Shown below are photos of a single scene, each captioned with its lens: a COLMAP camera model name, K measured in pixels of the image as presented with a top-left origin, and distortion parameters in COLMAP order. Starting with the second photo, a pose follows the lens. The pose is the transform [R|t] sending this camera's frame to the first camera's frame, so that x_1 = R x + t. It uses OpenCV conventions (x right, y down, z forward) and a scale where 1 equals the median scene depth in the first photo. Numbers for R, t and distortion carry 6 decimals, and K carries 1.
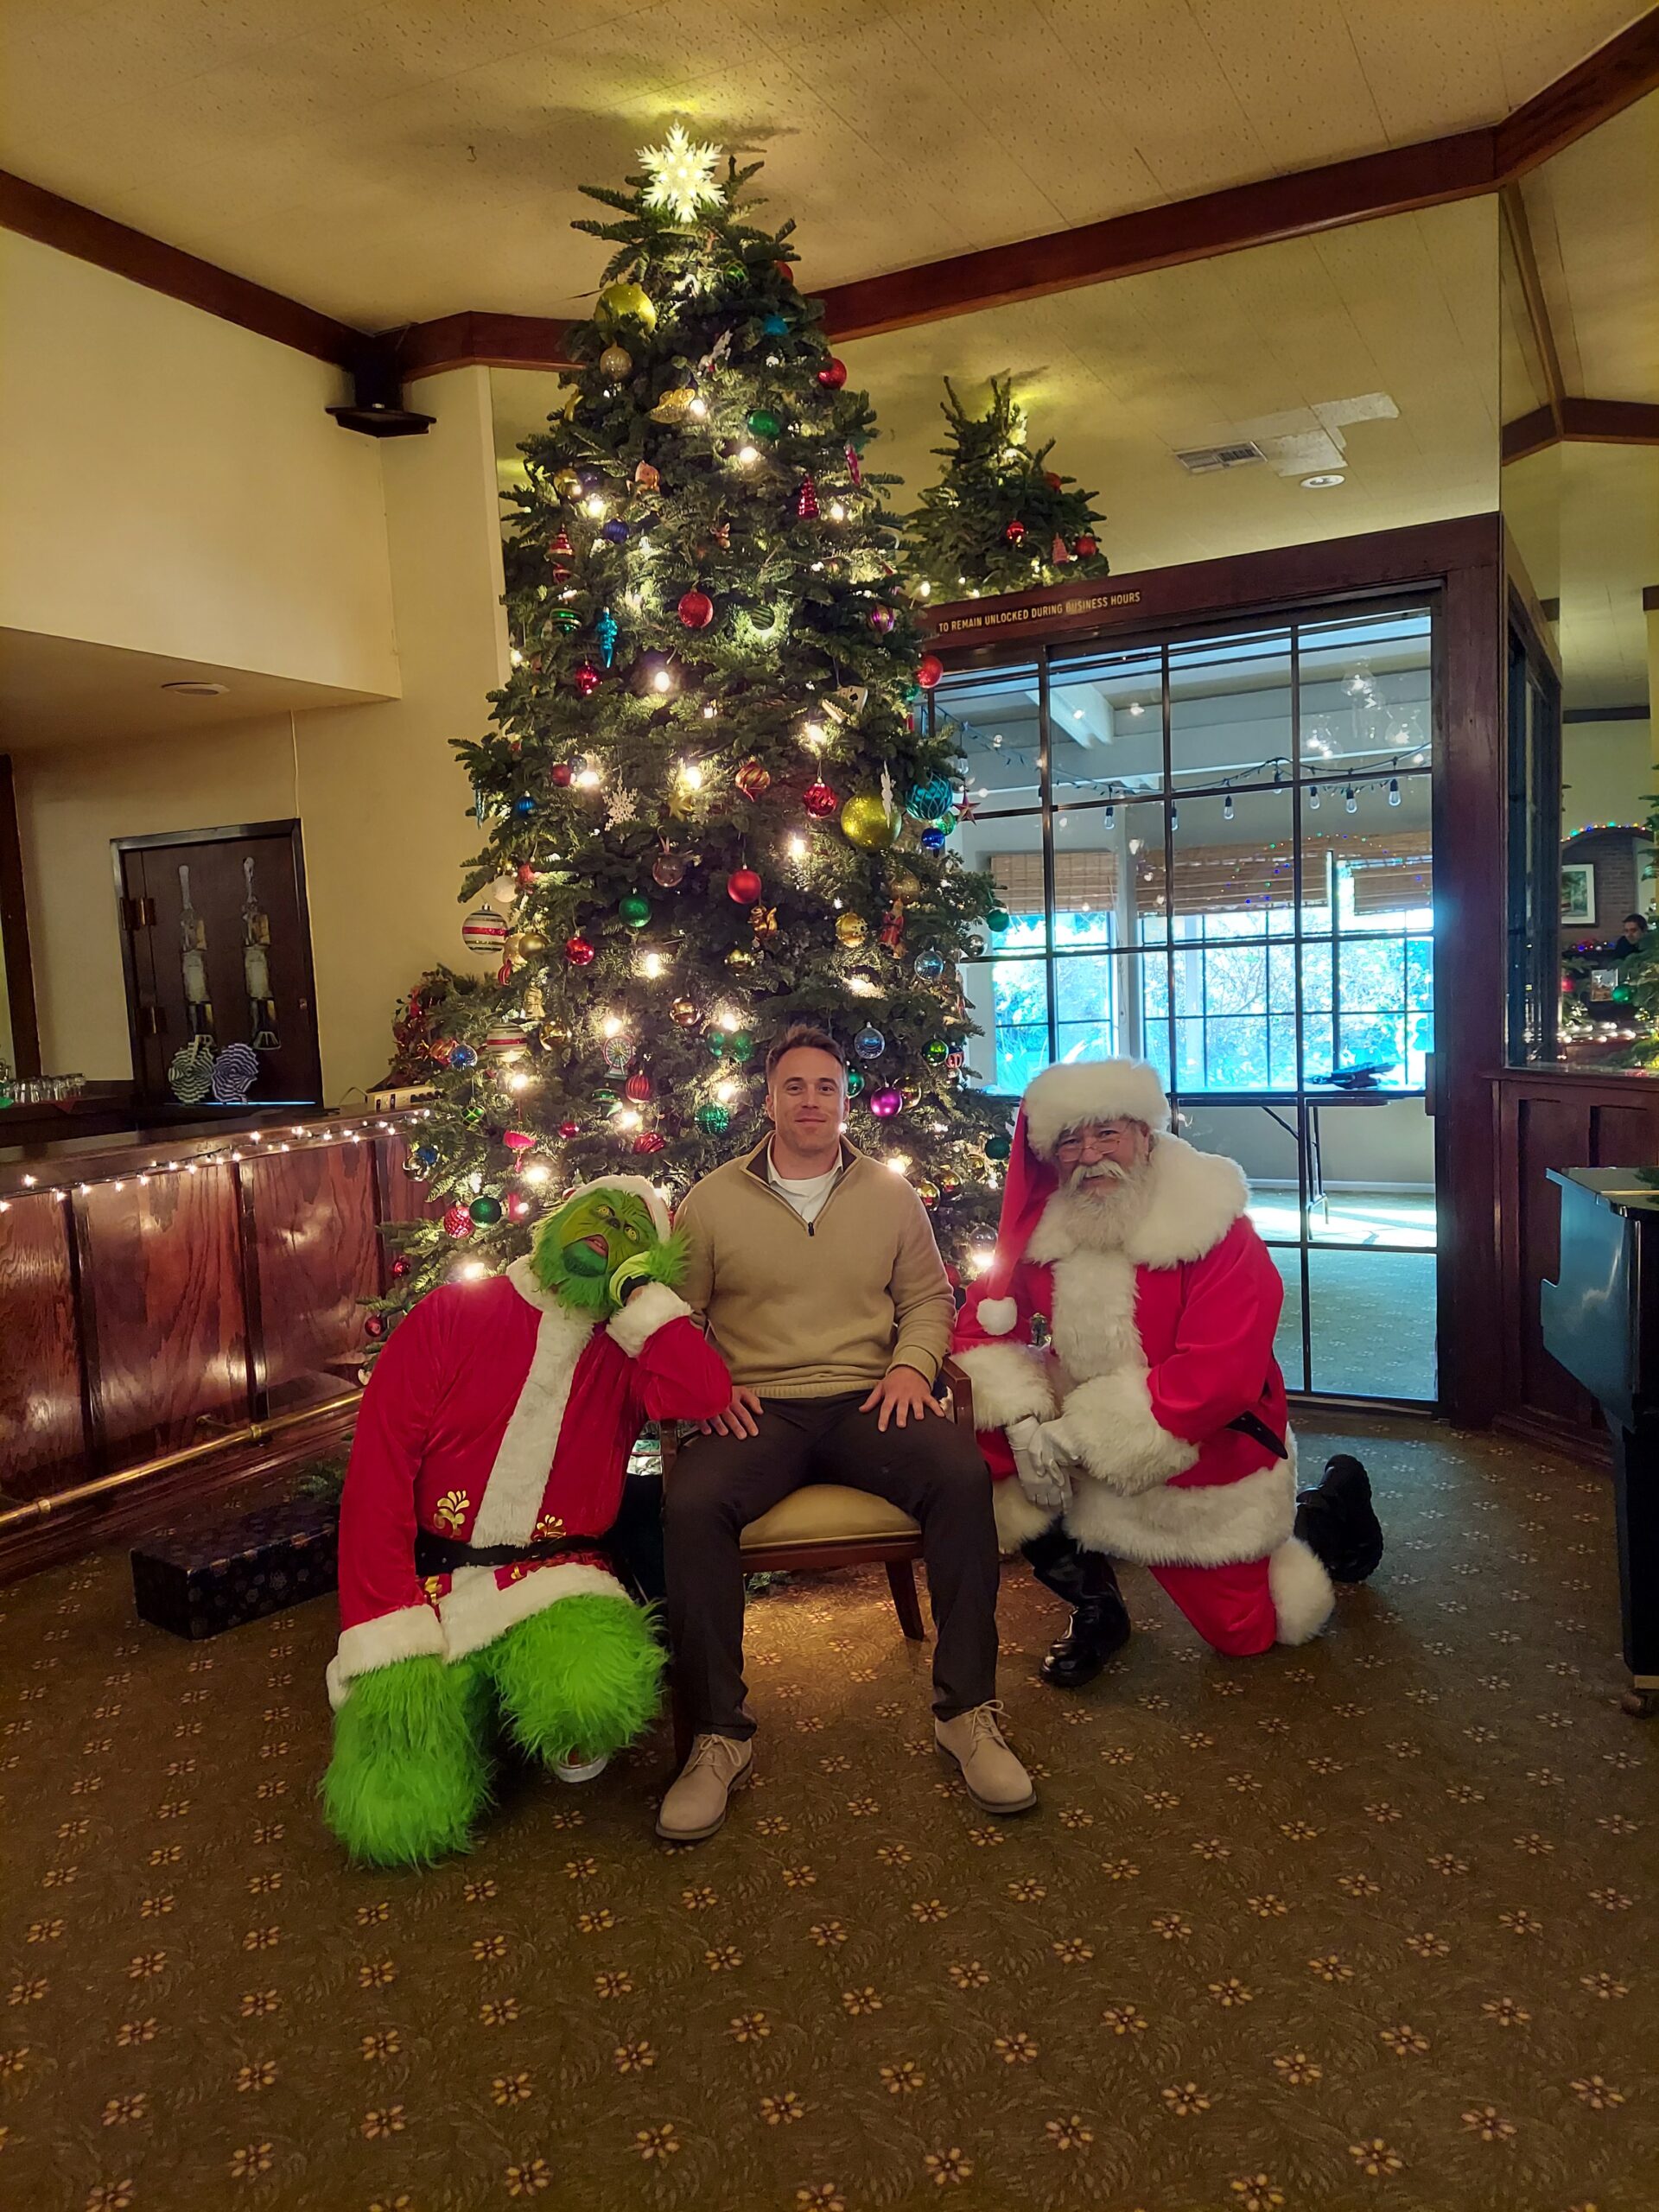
lens RADIAL K [[1570.0, 0, 831.8], [0, 1570.0, 1115.8], [0, 0, 1]] dist [0.079622, -0.107673]
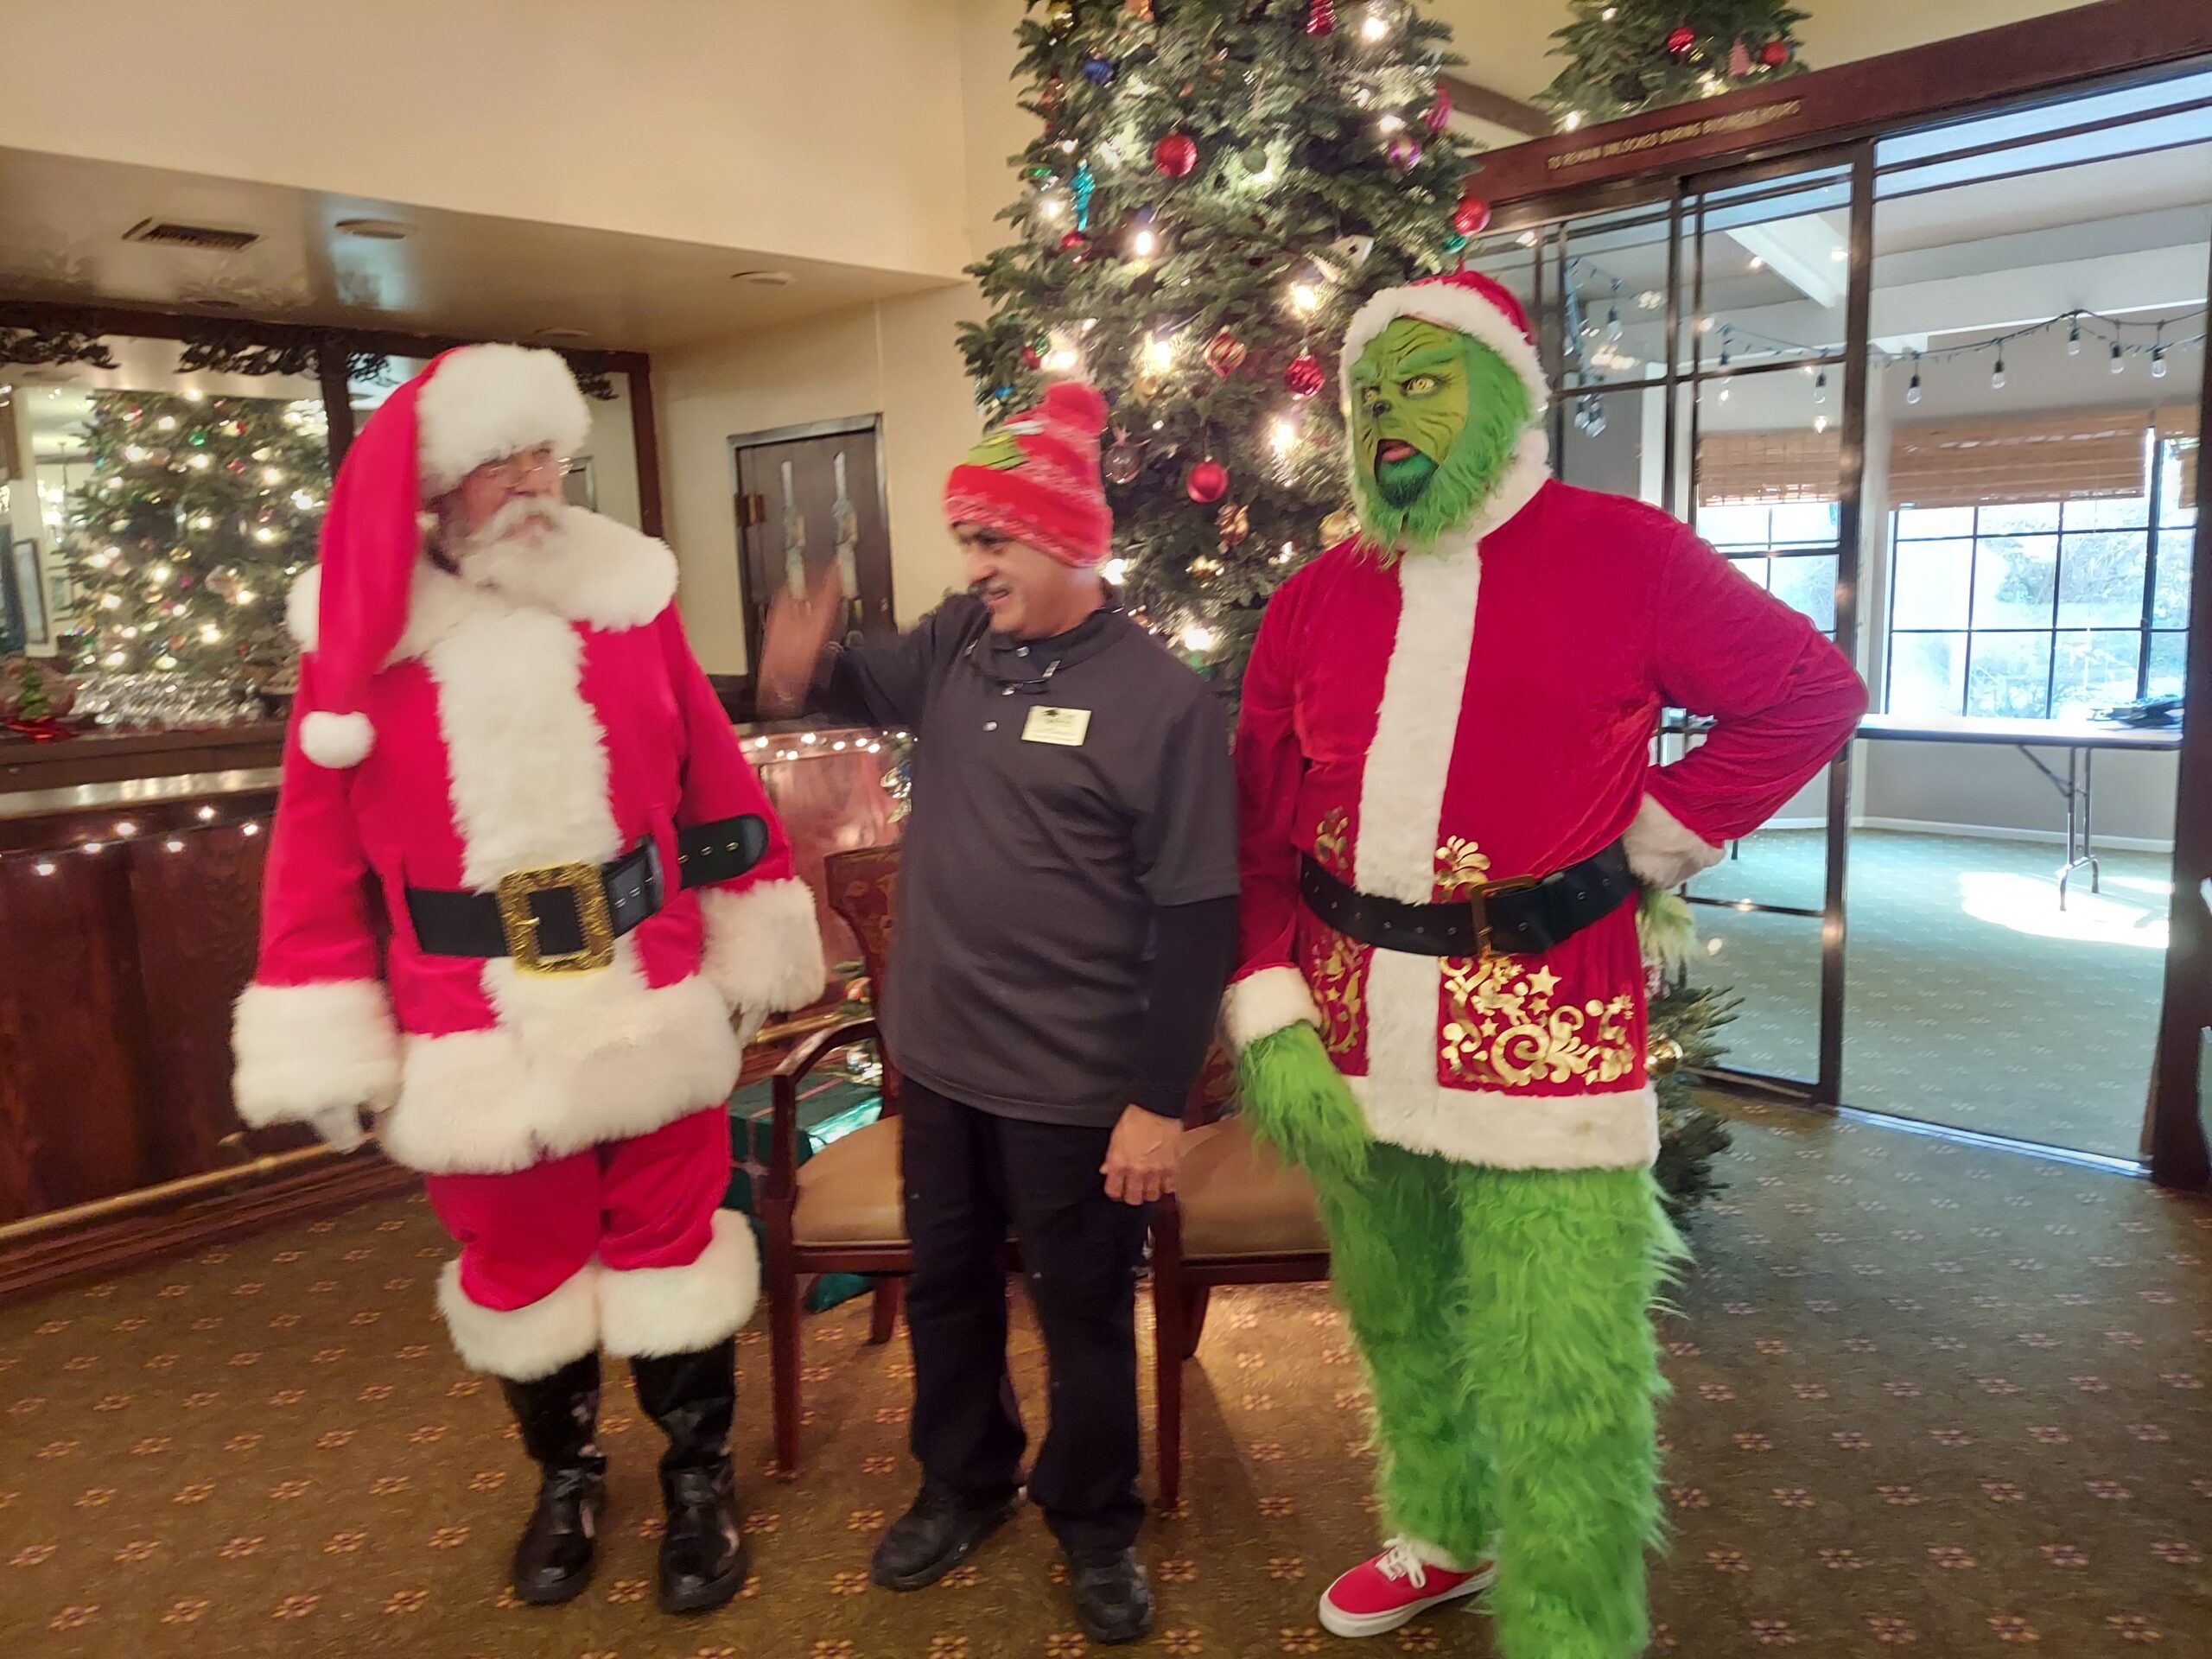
lens RADIAL K [[1600.8, 0, 1106.0], [0, 1600.8, 829.5], [0, 0, 1]] dist [0.009994, -0.002600]
pose [[0.953471, 0.059785, -0.295499, 0.147111], [-0.037642, 0.996078, 0.080067, -0.022532], [0.299127, -0.065219, 0.951982, 0.128408]]
